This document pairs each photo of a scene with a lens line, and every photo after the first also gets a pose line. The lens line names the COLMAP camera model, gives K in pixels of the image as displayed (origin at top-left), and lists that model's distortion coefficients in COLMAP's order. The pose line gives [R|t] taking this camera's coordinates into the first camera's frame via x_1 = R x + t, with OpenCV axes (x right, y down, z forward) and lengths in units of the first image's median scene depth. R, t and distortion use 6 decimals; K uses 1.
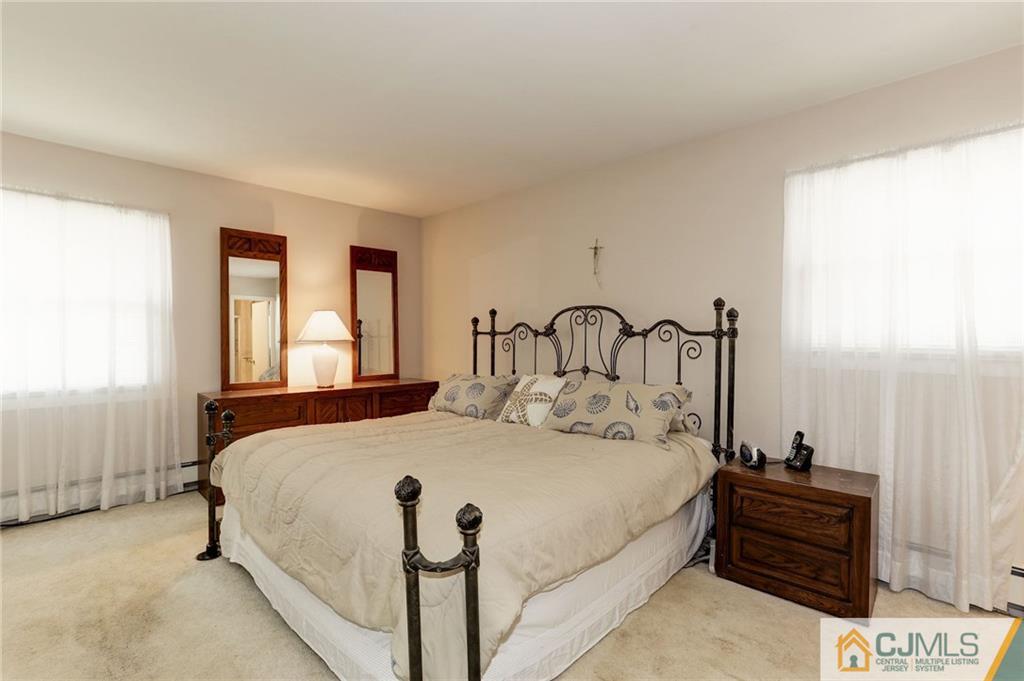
lens RADIAL K [[481.4, 0, 511.0], [0, 481.4, 336.7], [0, 0, 1]] dist [-0.059502, 0.046580]
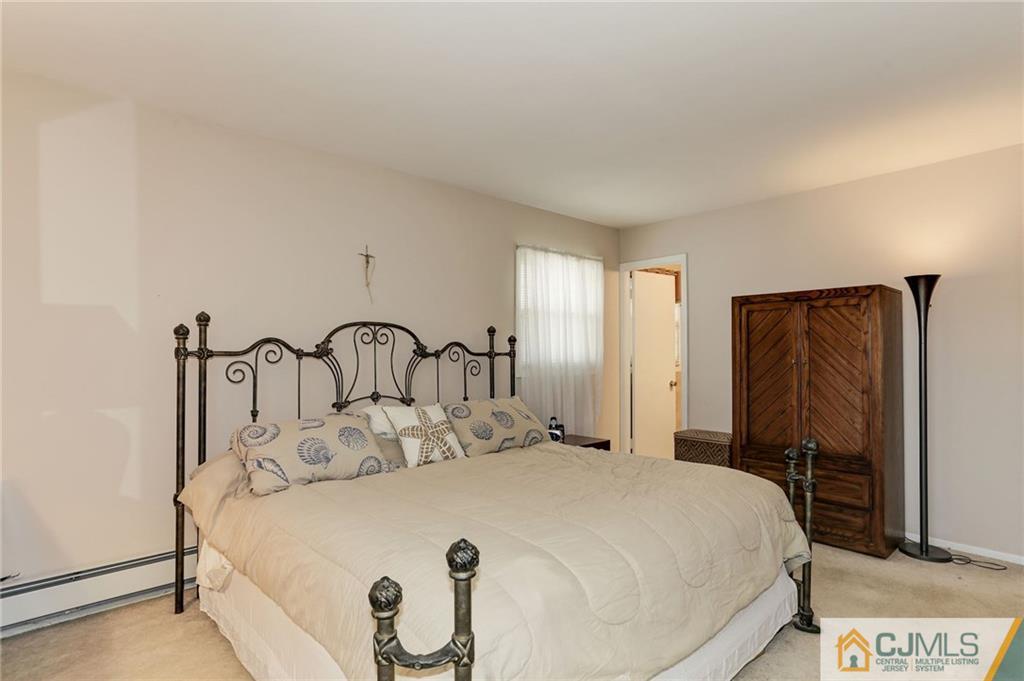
lens RADIAL K [[520.5, 0, 512.0], [0, 520.5, 340.5], [0, 0, 1]] dist [-0.000015, -0.000007]
pose [[0.073499, 0.026986, 0.996930, -0.771098], [0.006376, 0.999601, -0.027528, -0.004158], [-0.997275, 0.008380, 0.073298, 0.696933]]
